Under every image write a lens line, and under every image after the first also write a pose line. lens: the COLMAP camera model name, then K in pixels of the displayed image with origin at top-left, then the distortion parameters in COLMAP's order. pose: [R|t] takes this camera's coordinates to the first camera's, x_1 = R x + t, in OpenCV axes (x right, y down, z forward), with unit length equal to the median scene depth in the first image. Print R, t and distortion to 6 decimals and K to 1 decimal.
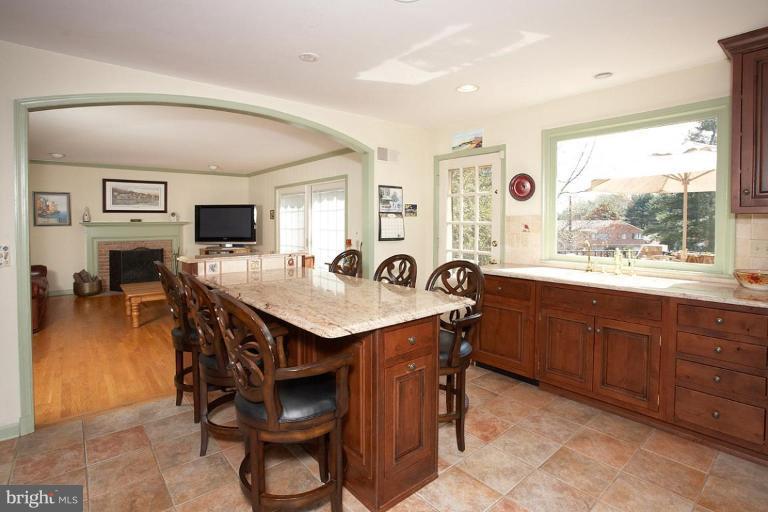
lens RADIAL K [[388.1, 0, 378.1], [0, 388.1, 256.1], [0, 0, 1]] dist [-0.039887, 0.002920]
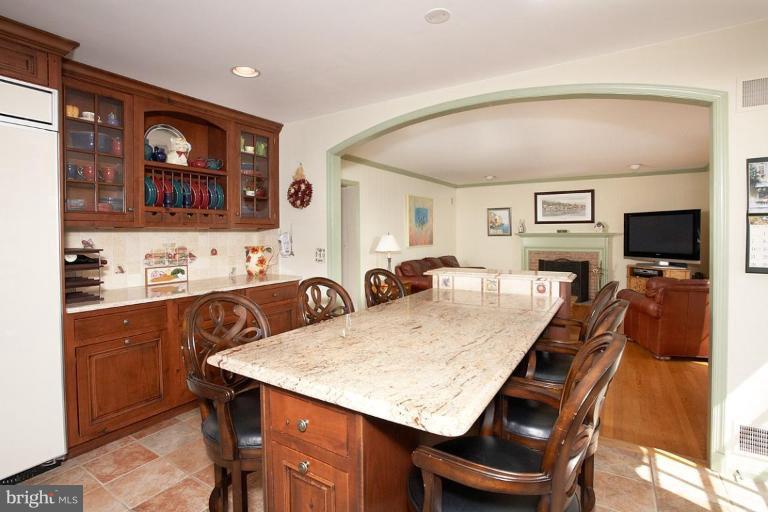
lens RADIAL K [[388.1, 0, 368.9], [0, 388.1, 244.1], [0, 0, 1]] dist [-0.039887, 0.002920]
pose [[0.304285, 0.026008, -0.952226, 0.174109], [-0.082418, 0.996597, 0.000884, -0.019906], [0.949009, 0.078211, 0.305393, 0.224825]]
